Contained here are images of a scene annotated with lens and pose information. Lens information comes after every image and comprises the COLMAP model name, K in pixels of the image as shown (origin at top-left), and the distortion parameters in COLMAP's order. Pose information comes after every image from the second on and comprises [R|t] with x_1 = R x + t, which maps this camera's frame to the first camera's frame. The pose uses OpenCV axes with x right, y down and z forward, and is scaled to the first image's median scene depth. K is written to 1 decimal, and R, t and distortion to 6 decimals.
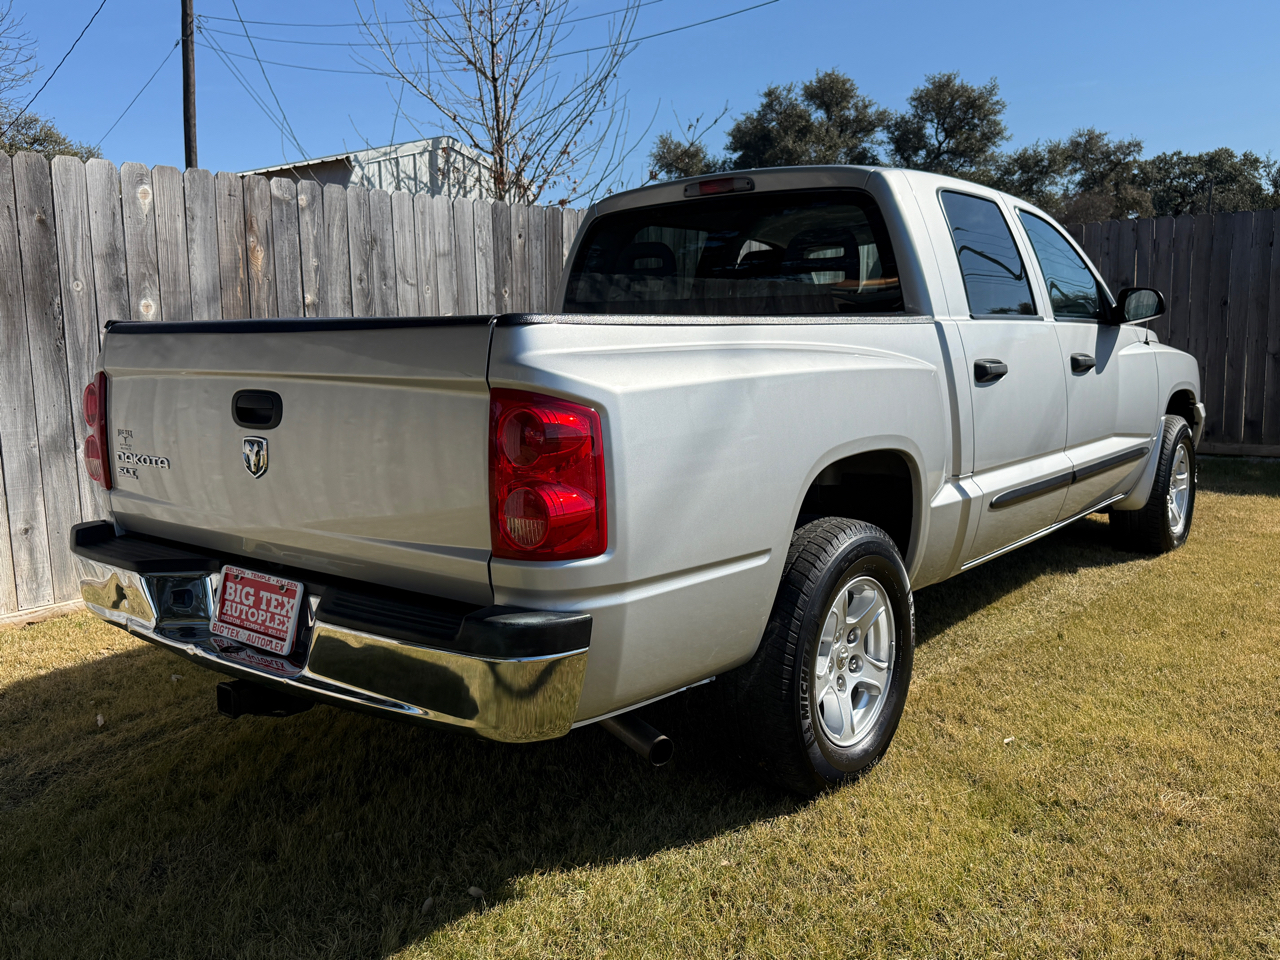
lens RADIAL K [[1072.3, 0, 643.5], [0, 1072.3, 483.5], [0, 0, 1]] dist [0.118930, -0.219980]
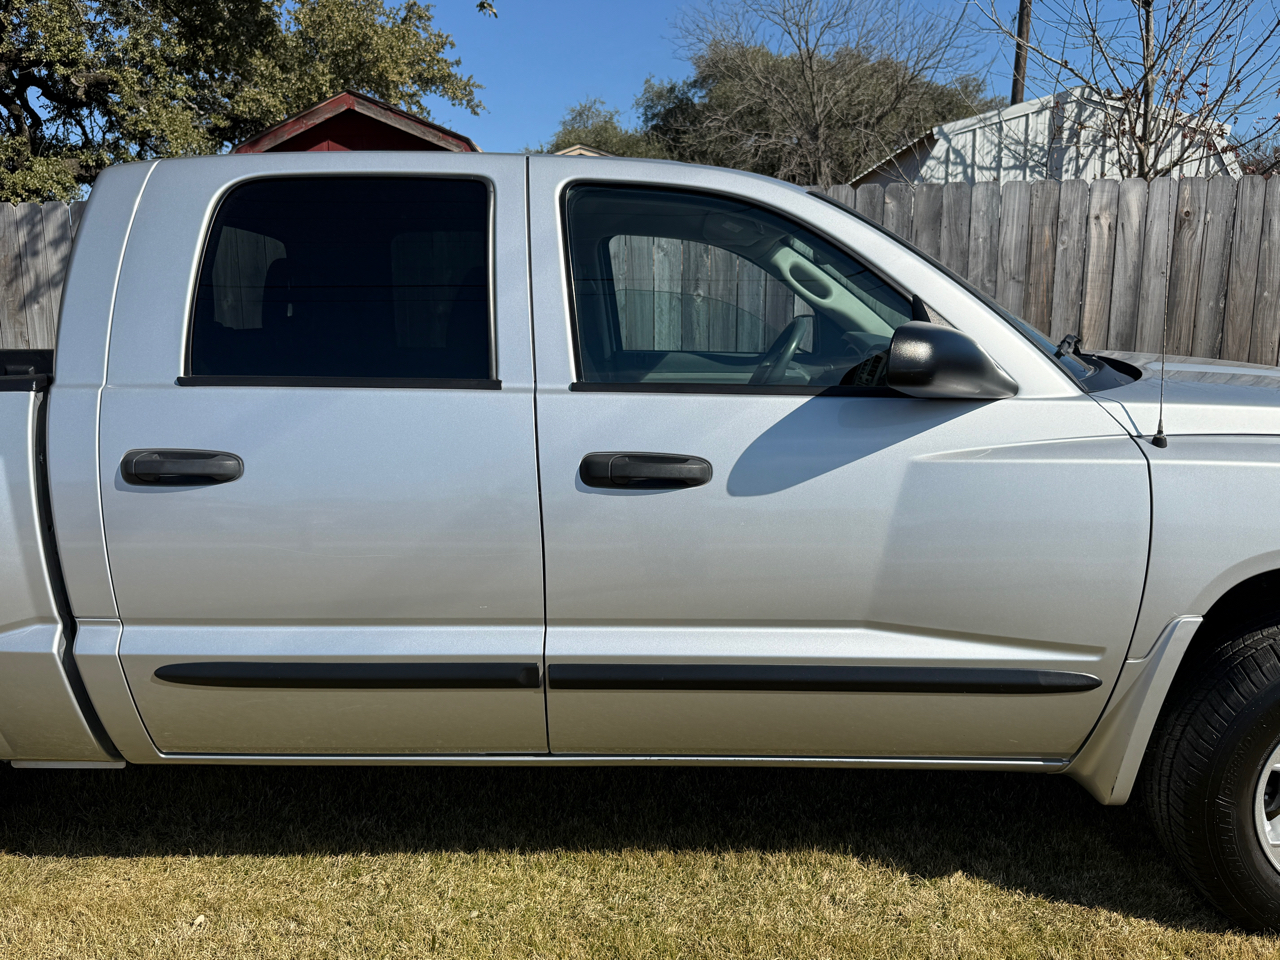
lens RADIAL K [[1052.1, 0, 637.7], [0, 1052.1, 482.6], [0, 0, 1]] dist [0.042037, -0.075269]
pose [[0.598563, 0.141210, -0.788531, 0.597458], [-0.114876, 0.989298, 0.089963, -0.112380], [0.792796, 0.036735, 0.608379, 0.517400]]
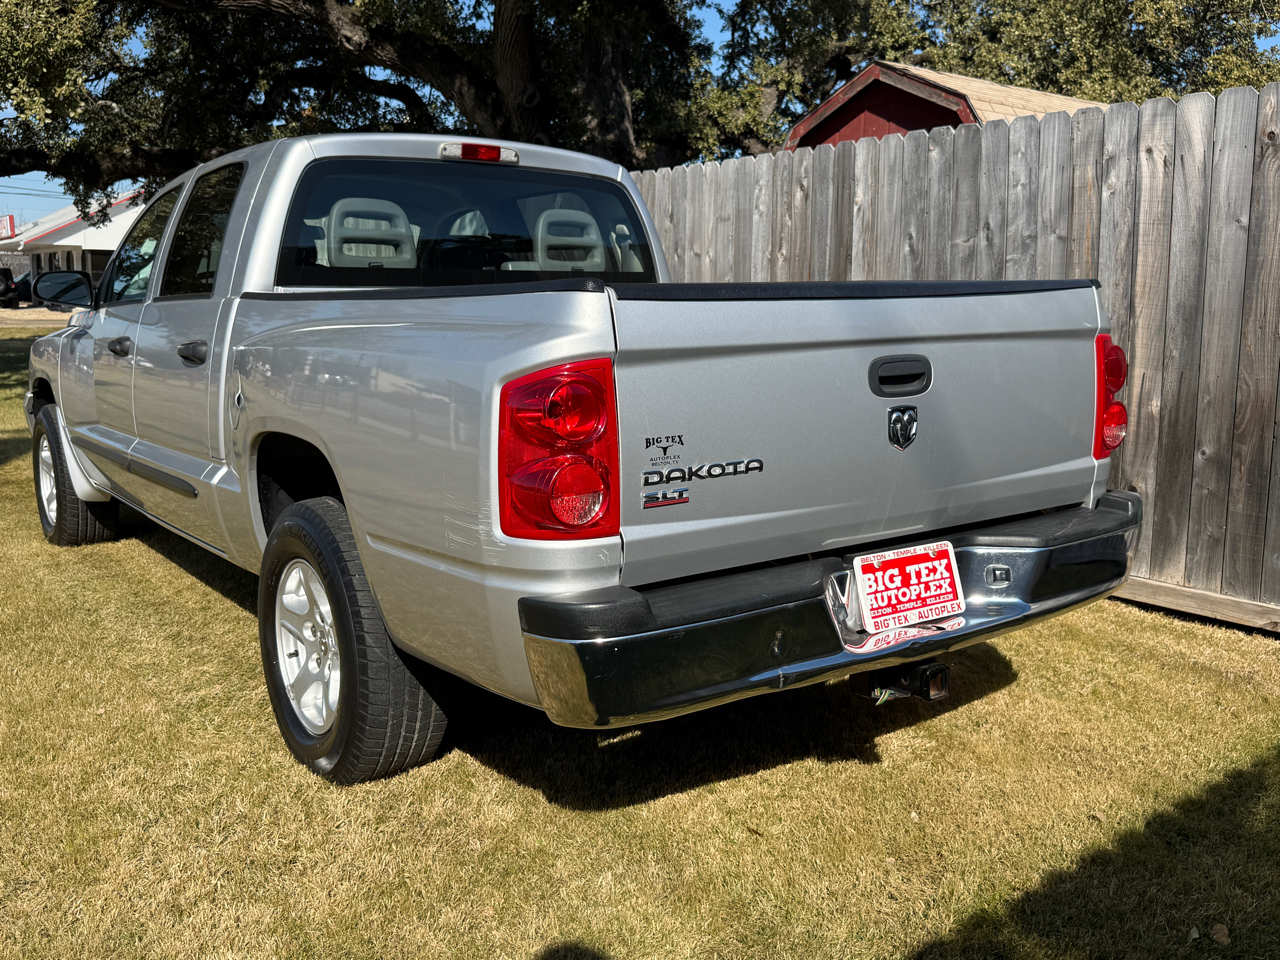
lens RADIAL K [[1139.7, 0, 639.5], [0, 1139.7, 484.9], [0, 0, 1]] dist [0.144468, -0.292162]
pose [[-0.243259, 0.182645, -0.952610, 0.933882], [-0.141418, 0.964938, 0.221122, -0.212682], [0.959597, 0.188506, -0.208900, 1.269804]]
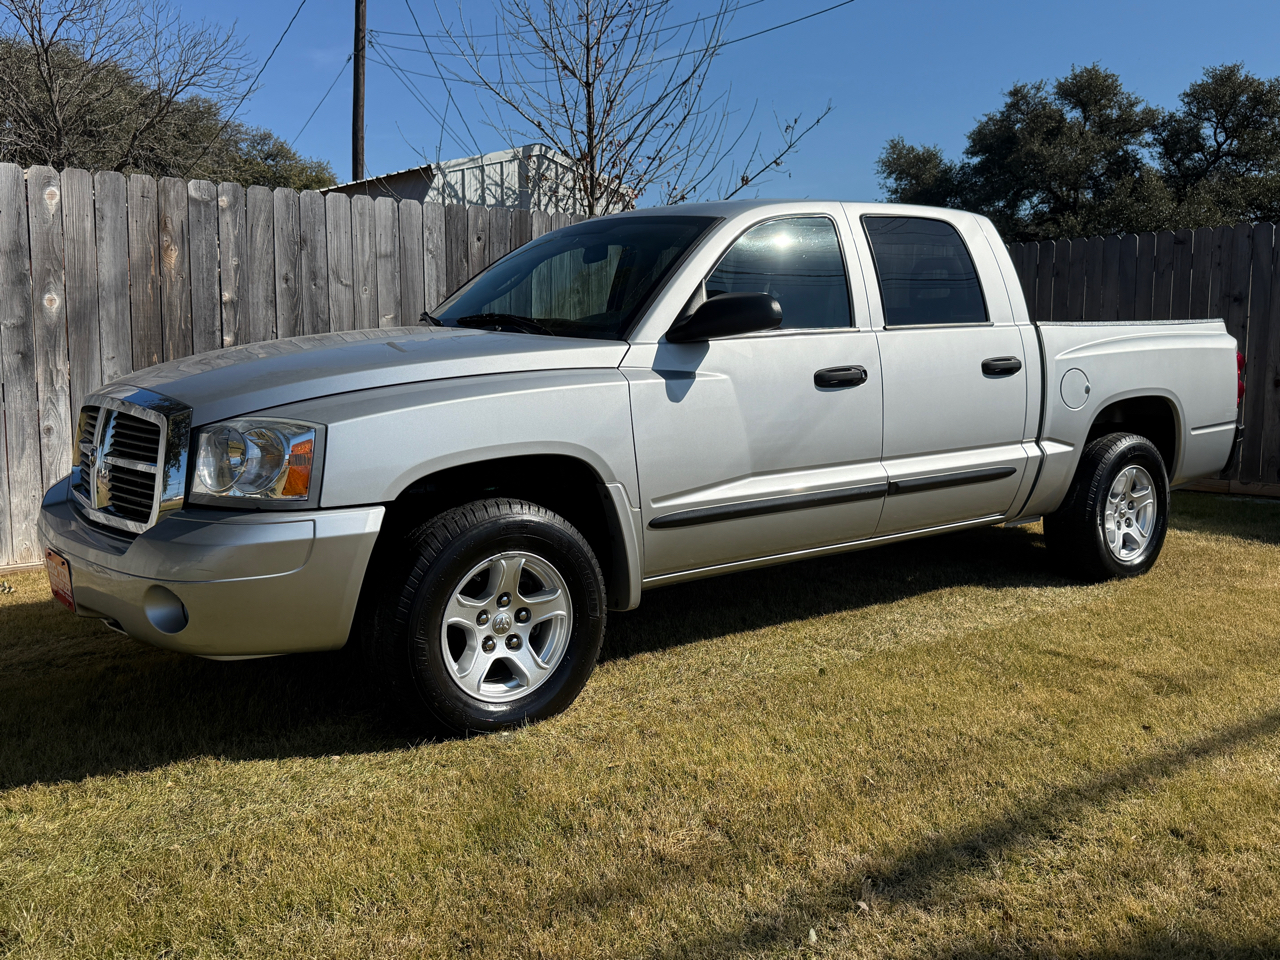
lens RADIAL K [[1139.7, 0, 639.5], [0, 1139.7, 484.9], [0, 0, 1]] dist [0.144468, -0.292162]
pose [[0.974810, 0.047587, -0.217899, 0.305428], [-0.052878, 0.998429, -0.018510, 0.007042], [0.216676, 0.029565, 0.975796, 0.019556]]
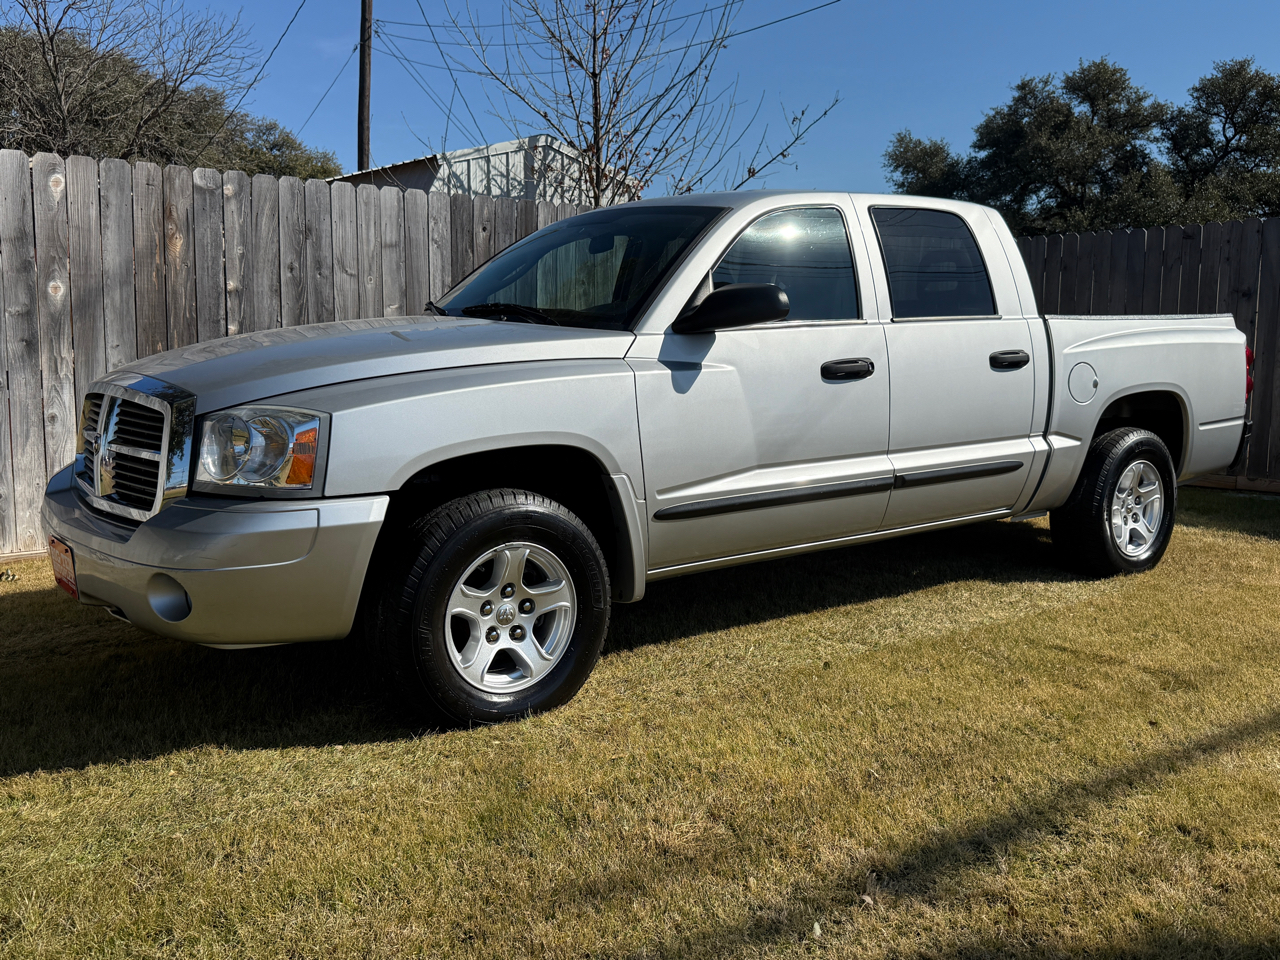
lens RADIAL K [[1139.7, 0, 639.5], [0, 1139.7, 484.9], [0, 0, 1]] dist [0.144468, -0.292162]
pose [[0.973774, 0.055273, -0.220701, 0.303994], [-0.059442, 0.998156, -0.012287, 0.008018], [0.219615, 0.025084, 0.975264, 0.022248]]
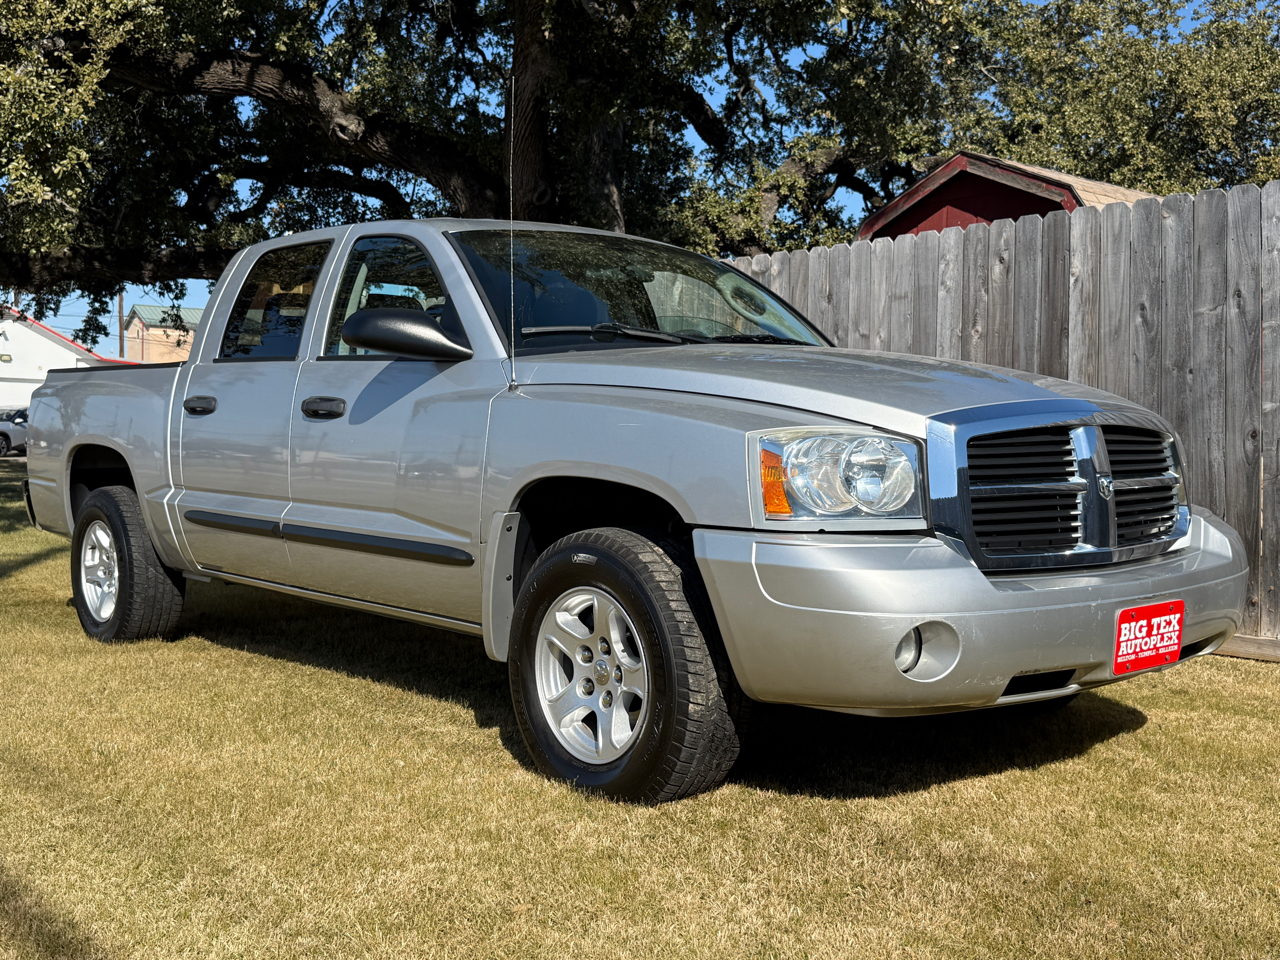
lens RADIAL K [[1337.4, 0, 639.2], [0, 1337.4, 477.5], [0, 0, 1]] dist [0.212299, -0.511236]
pose [[-0.177030, 0.057353, -0.982533, 1.049880], [-0.142385, 0.986306, 0.083227, -0.134577], [0.973852, 0.154632, -0.166439, 1.066087]]
